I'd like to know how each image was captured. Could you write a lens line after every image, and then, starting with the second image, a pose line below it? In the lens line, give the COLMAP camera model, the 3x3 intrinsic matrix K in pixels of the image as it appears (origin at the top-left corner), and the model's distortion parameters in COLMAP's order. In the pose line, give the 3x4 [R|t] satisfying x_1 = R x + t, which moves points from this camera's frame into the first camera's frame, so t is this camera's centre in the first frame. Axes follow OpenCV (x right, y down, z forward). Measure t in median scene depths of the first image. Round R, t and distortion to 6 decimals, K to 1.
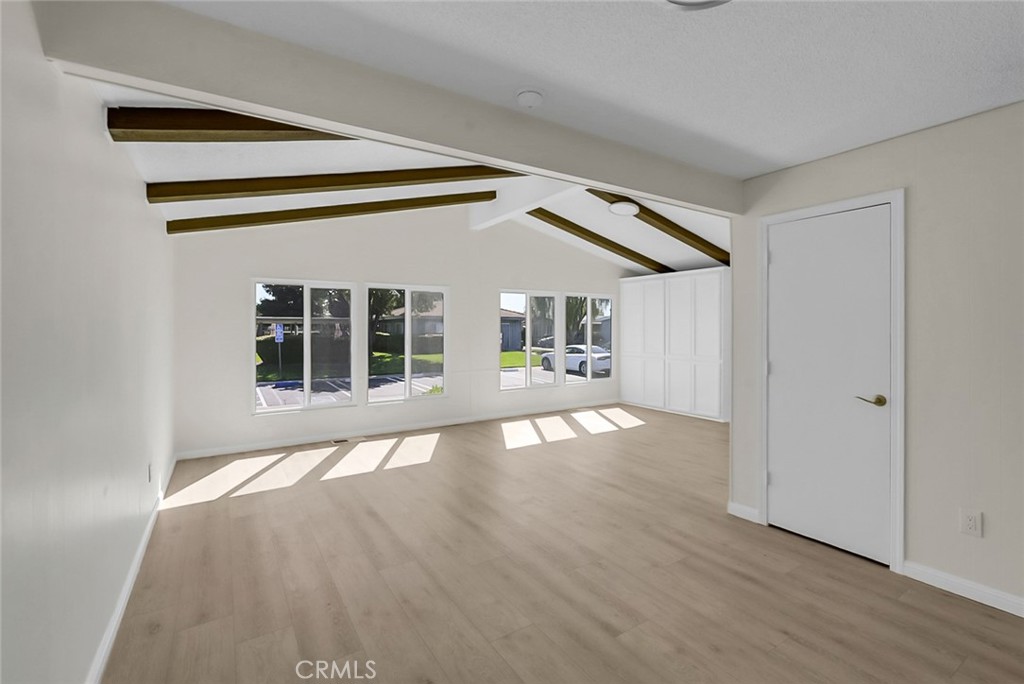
lens RADIAL K [[463.5, 0, 517.7], [0, 463.5, 336.5], [0, 0, 1]] dist [0.000179, 0.000569]
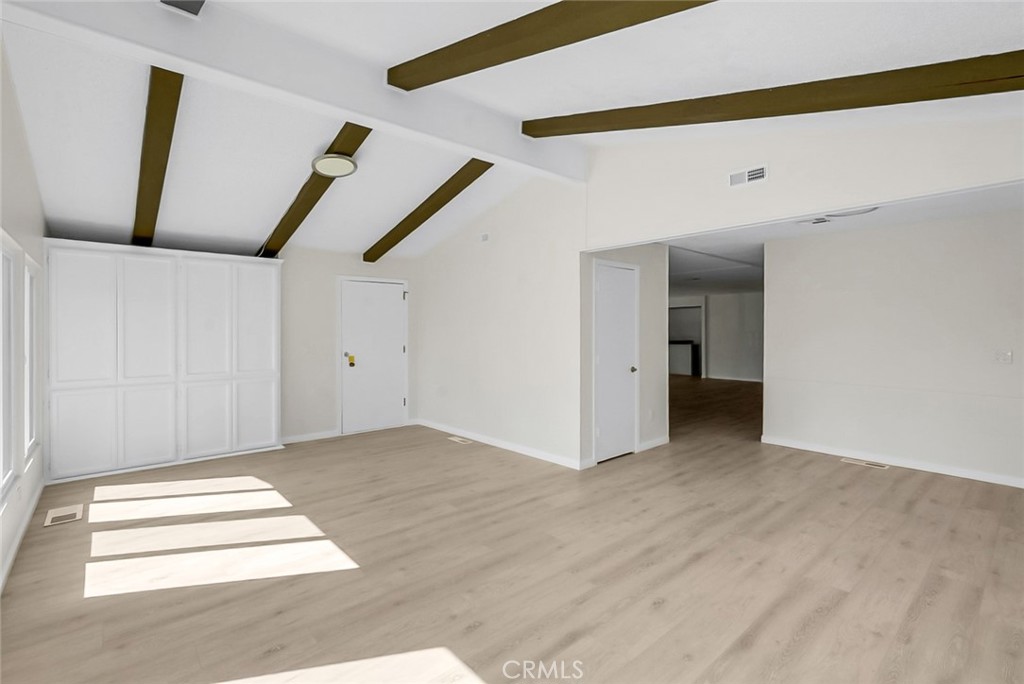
lens RADIAL K [[463.5, 0, 517.7], [0, 463.5, 336.5], [0, 0, 1]] dist [0.000179, 0.000569]
pose [[-0.150252, -0.002813, 0.988644, -1.025329], [0.017493, 0.999832, 0.005503, -0.028542], [-0.988493, 0.018121, -0.150178, 1.632689]]
